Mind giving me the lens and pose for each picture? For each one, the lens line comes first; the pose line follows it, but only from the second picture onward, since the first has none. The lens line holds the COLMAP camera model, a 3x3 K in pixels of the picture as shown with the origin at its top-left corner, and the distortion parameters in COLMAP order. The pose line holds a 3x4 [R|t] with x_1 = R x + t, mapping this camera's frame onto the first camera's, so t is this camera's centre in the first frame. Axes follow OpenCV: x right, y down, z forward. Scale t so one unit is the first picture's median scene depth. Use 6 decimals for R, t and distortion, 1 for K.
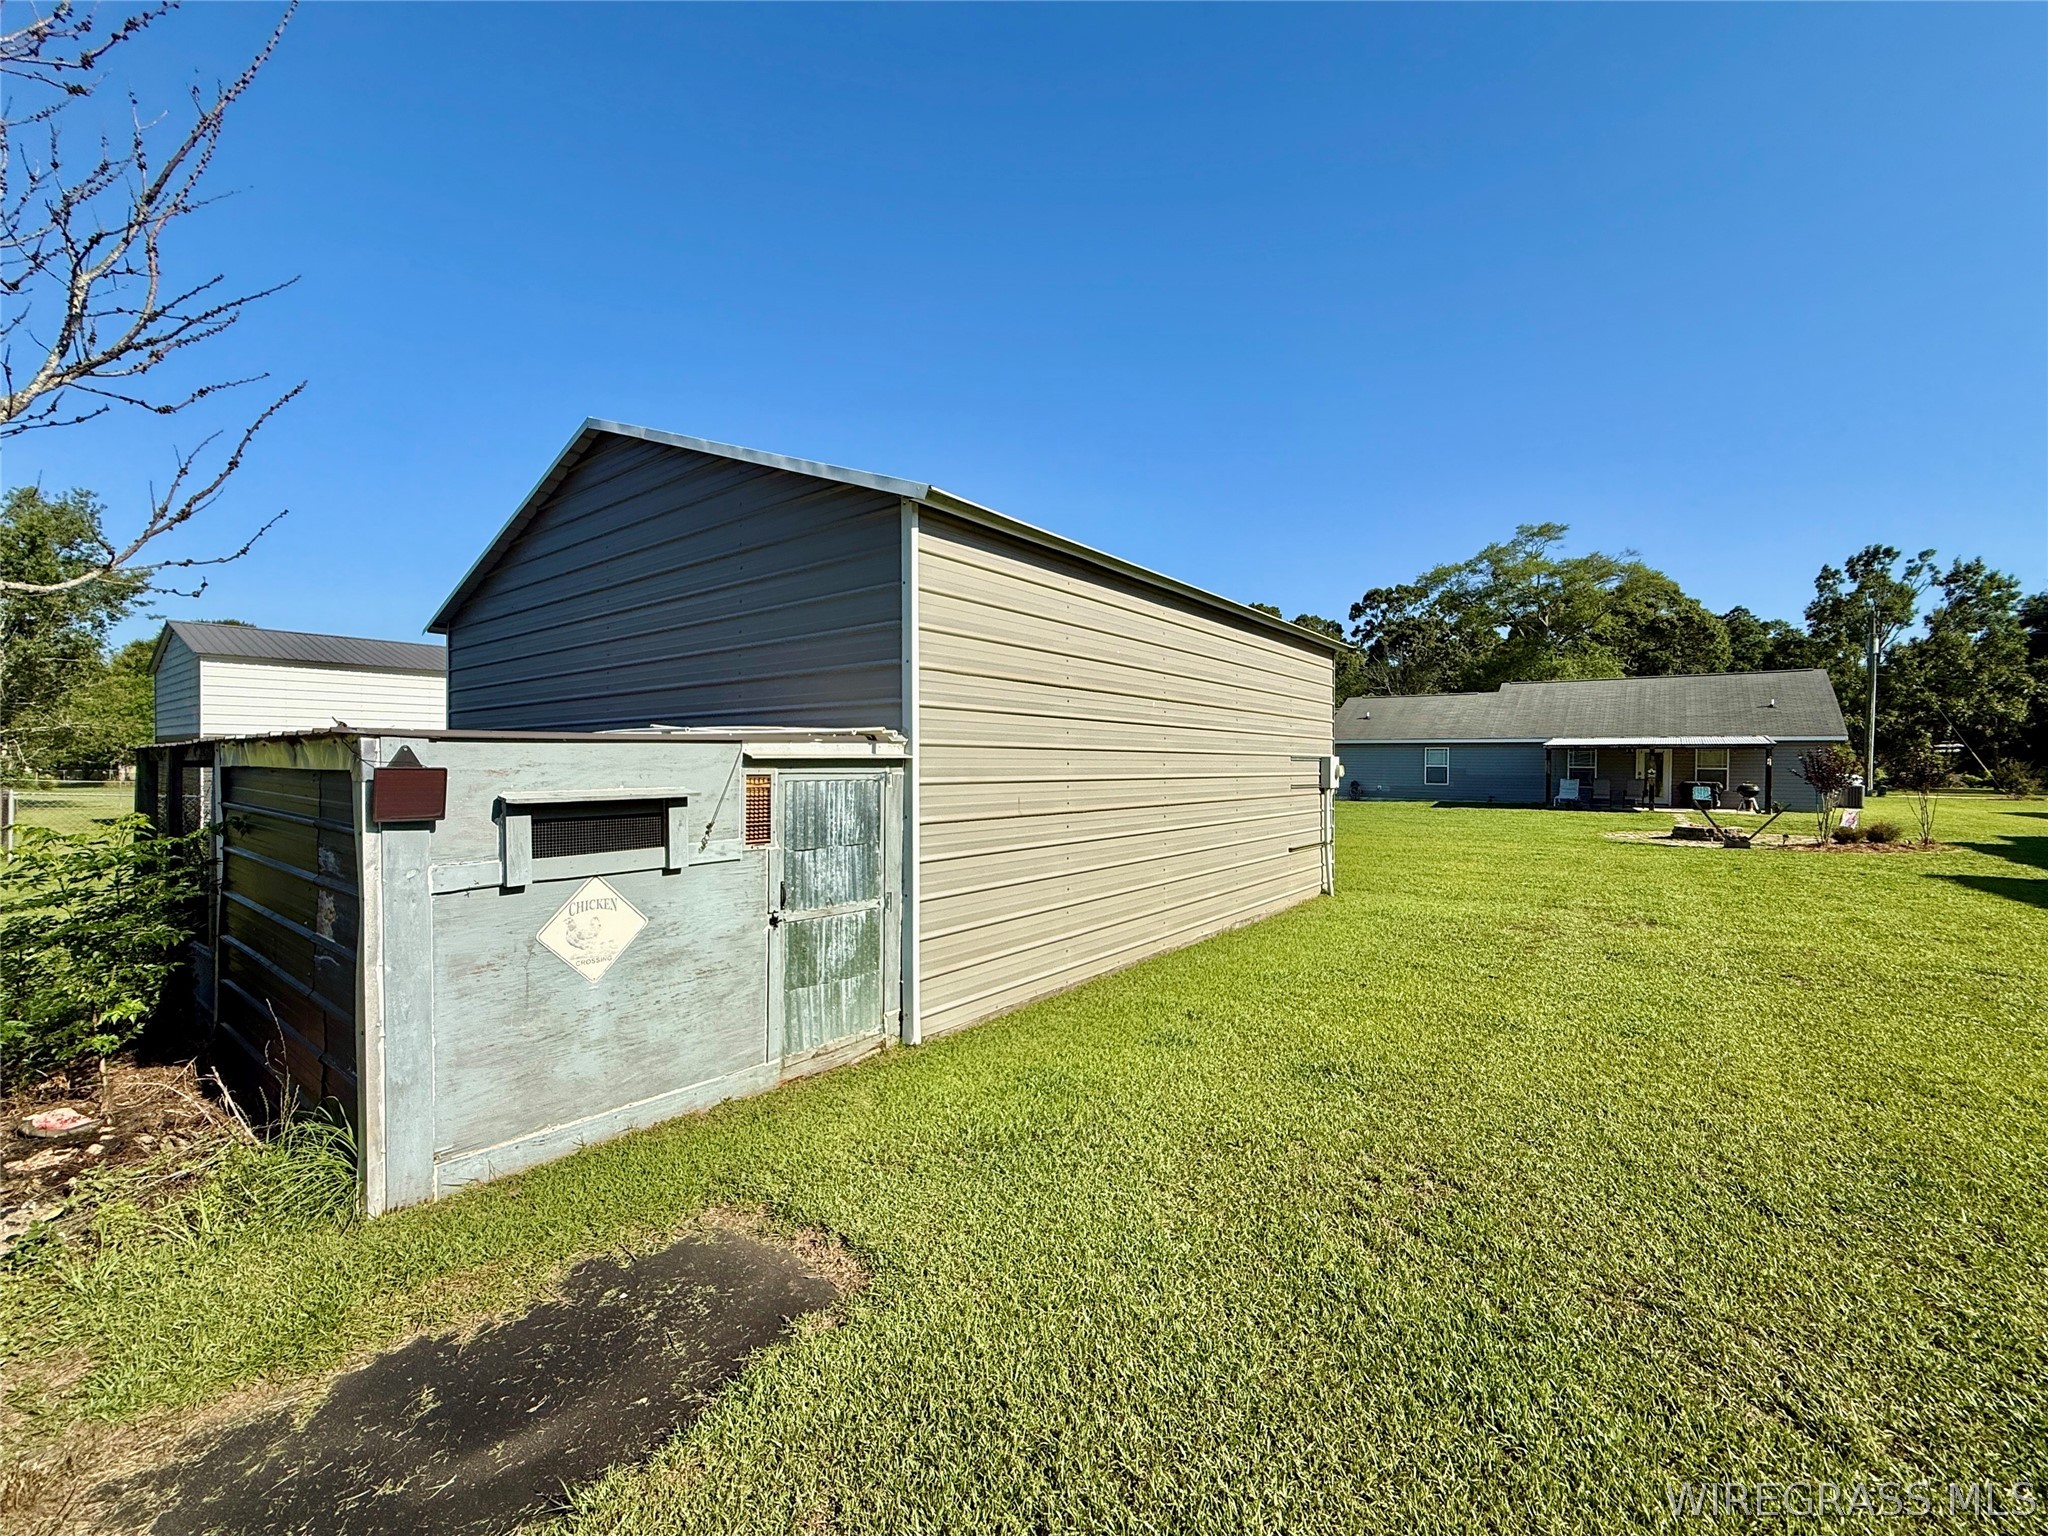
lens RADIAL K [[829.1, 0, 1024.0], [0, 829.1, 768.0], [0, 0, 1]] dist [-0.000697, -0.000608]
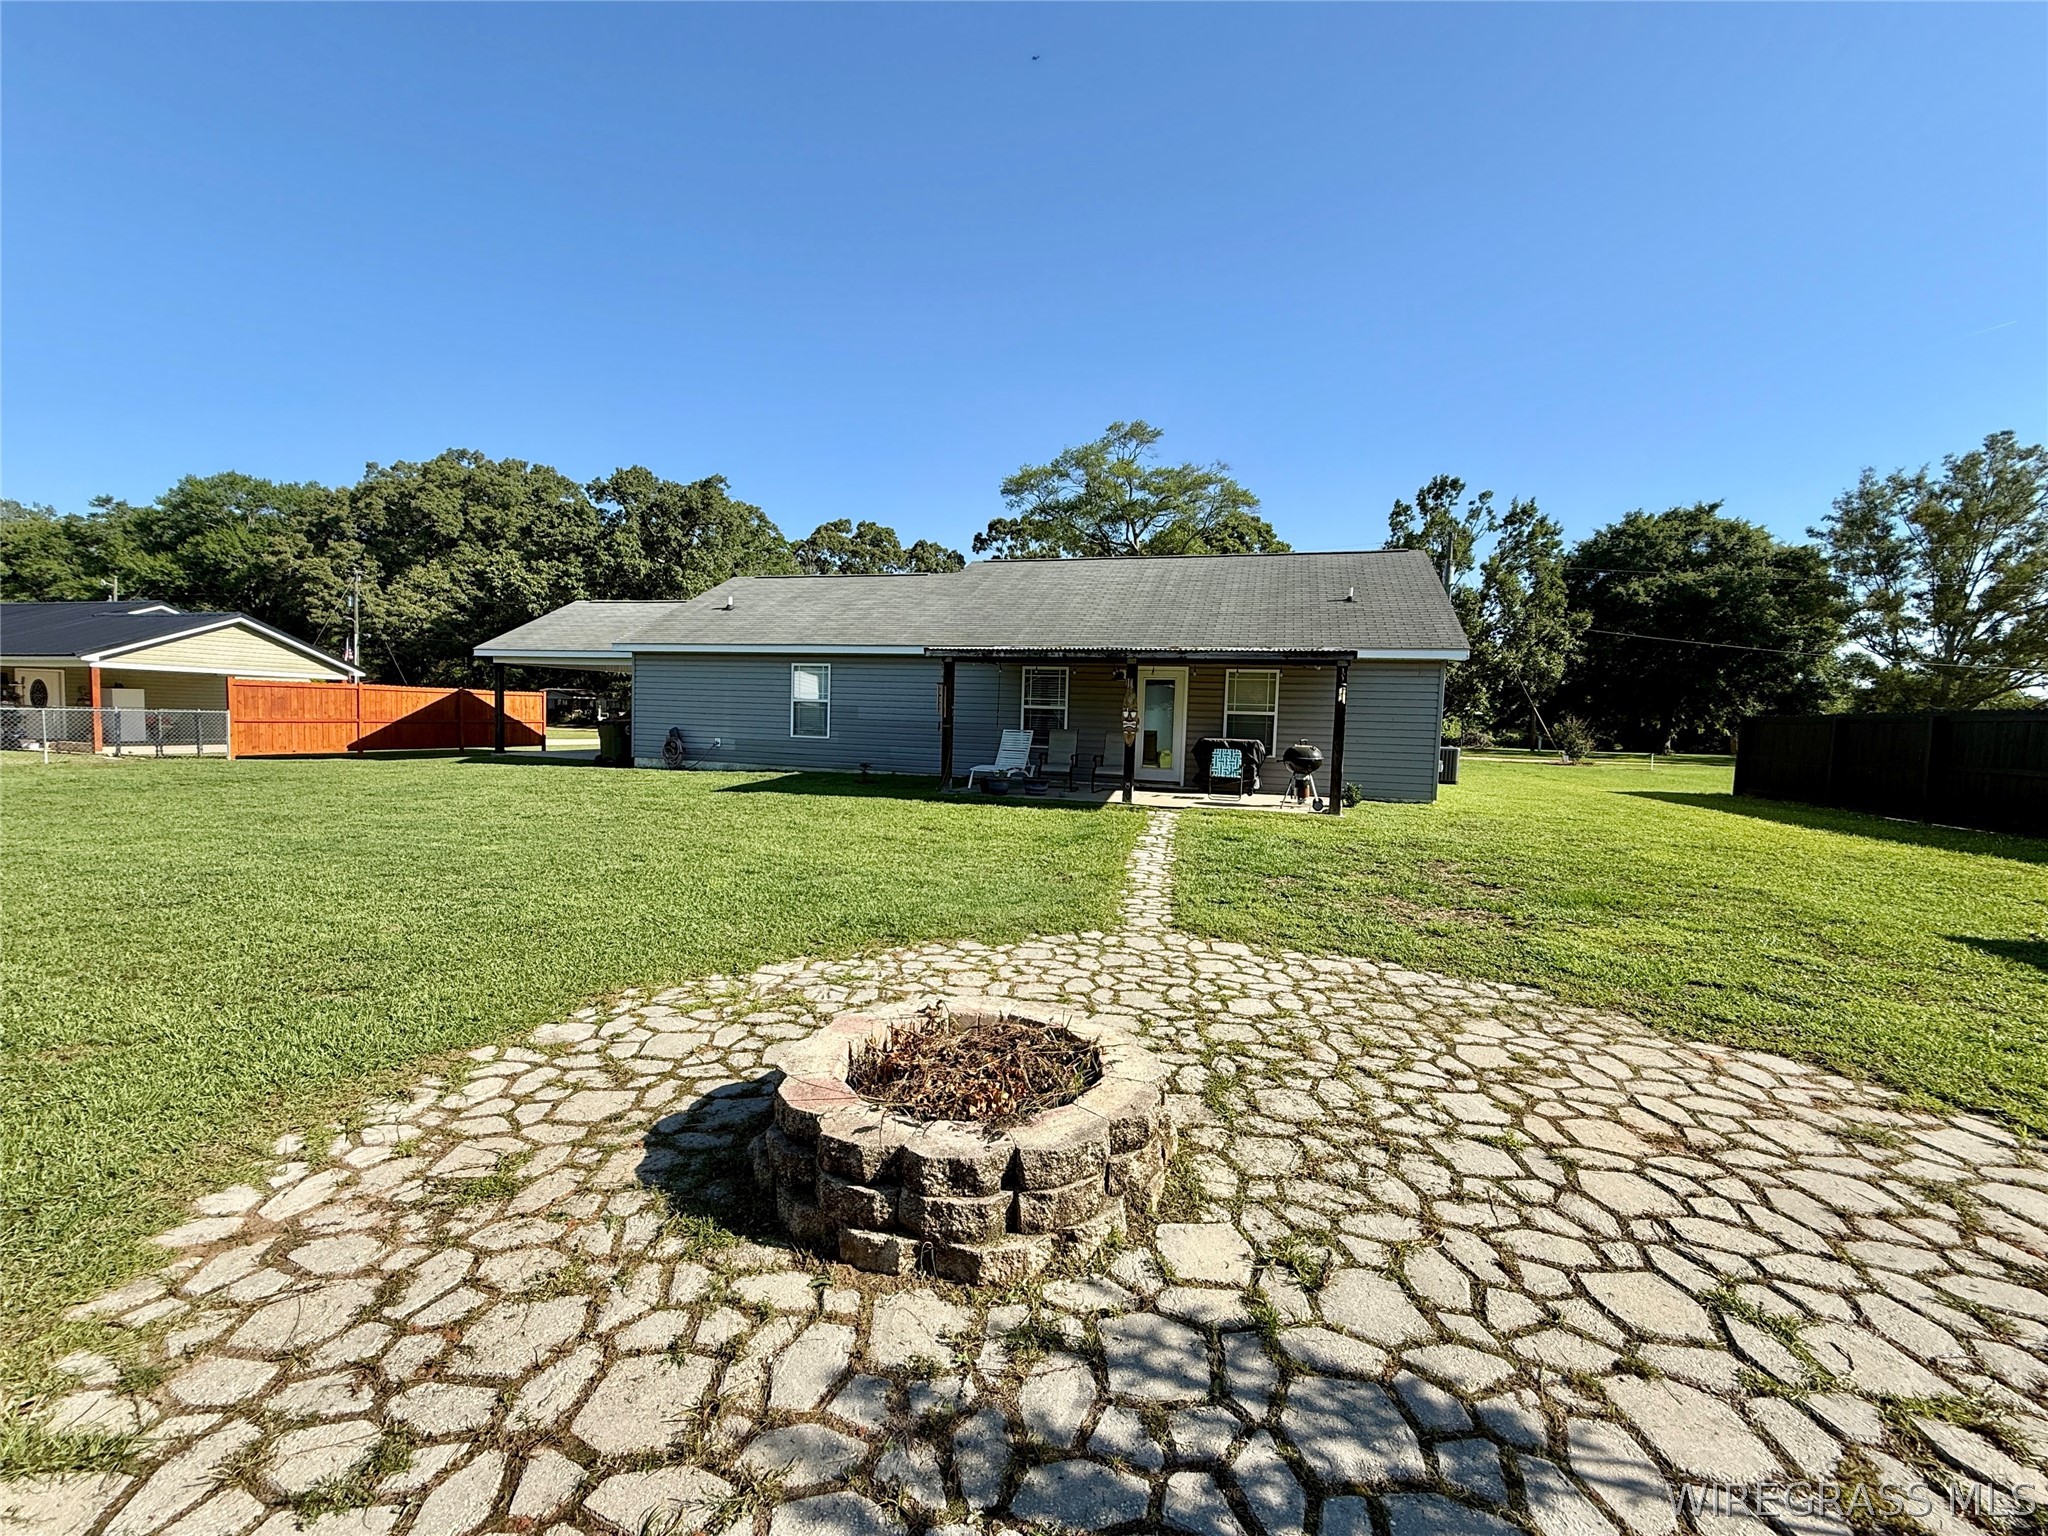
lens RADIAL K [[829.5, 0, 1024.0], [0, 829.5, 768.0], [0, 0, 1]] dist [0.000634, -0.000617]
pose [[0.932773, -0.000631, 0.360465, 0.288249], [-0.021236, 0.998165, 0.056699, 0.004752], [-0.359839, -0.060542, 0.931048, 0.320354]]
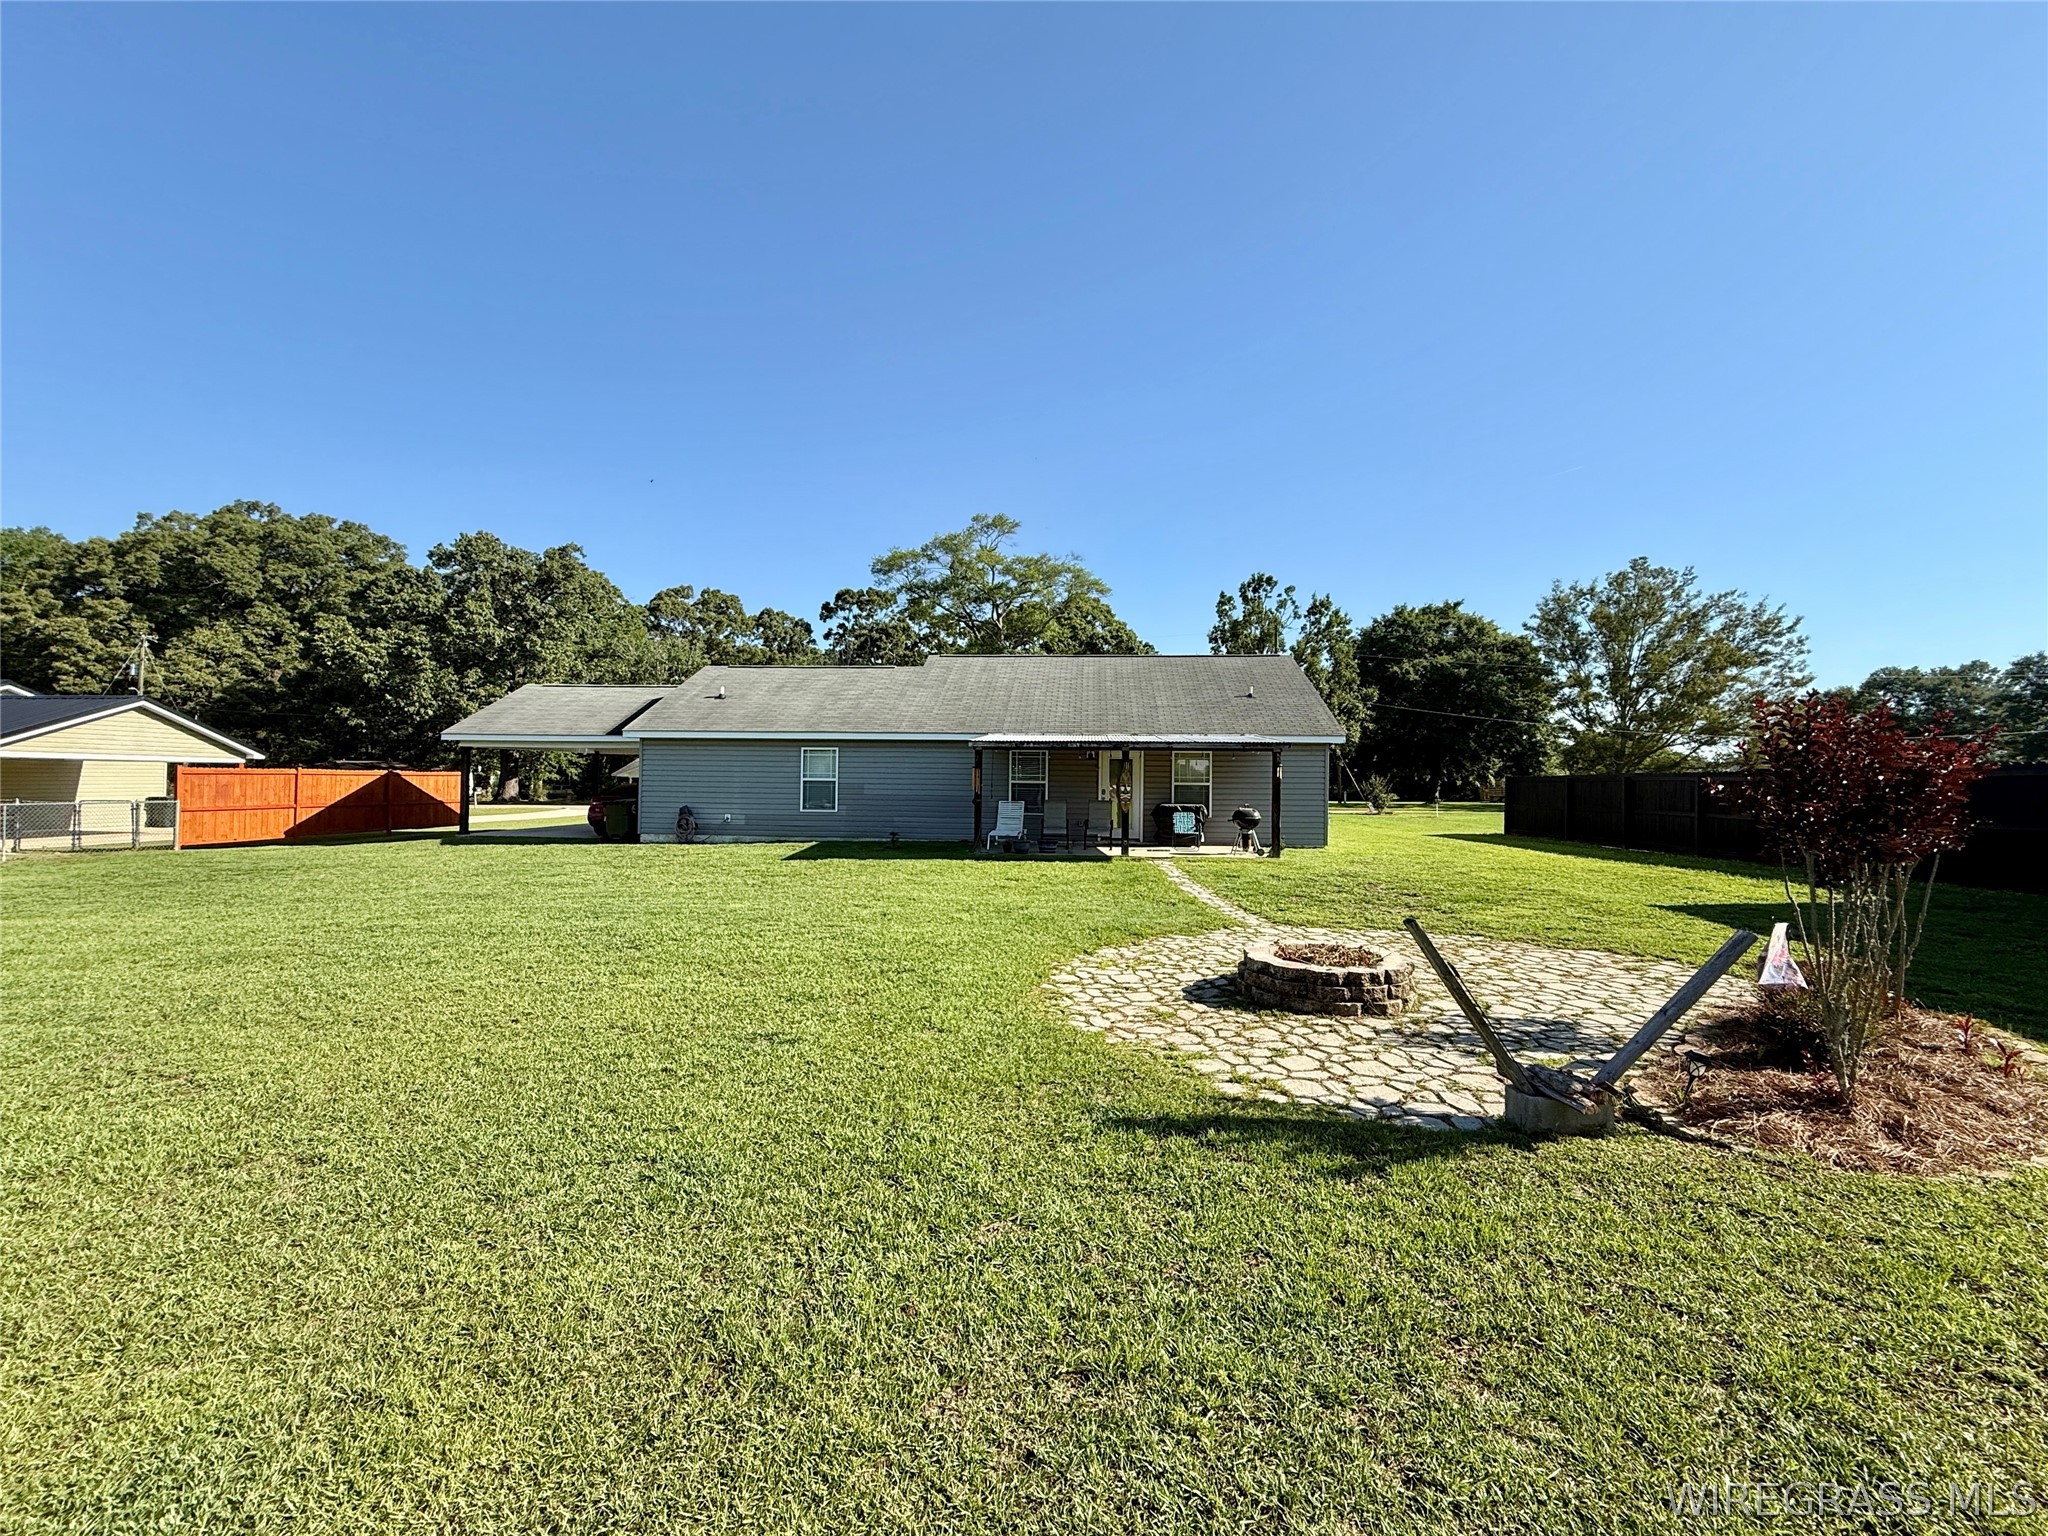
lens RADIAL K [[829.5, 0, 1024.0], [0, 829.5, 768.0], [0, 0, 1]] dist [0.000634, -0.000617]
pose [[0.836177, 0.010584, 0.548357, 0.197711], [-0.000181, 0.999819, -0.019021, 0.000470], [-0.548459, 0.015806, 0.836028, 0.289148]]
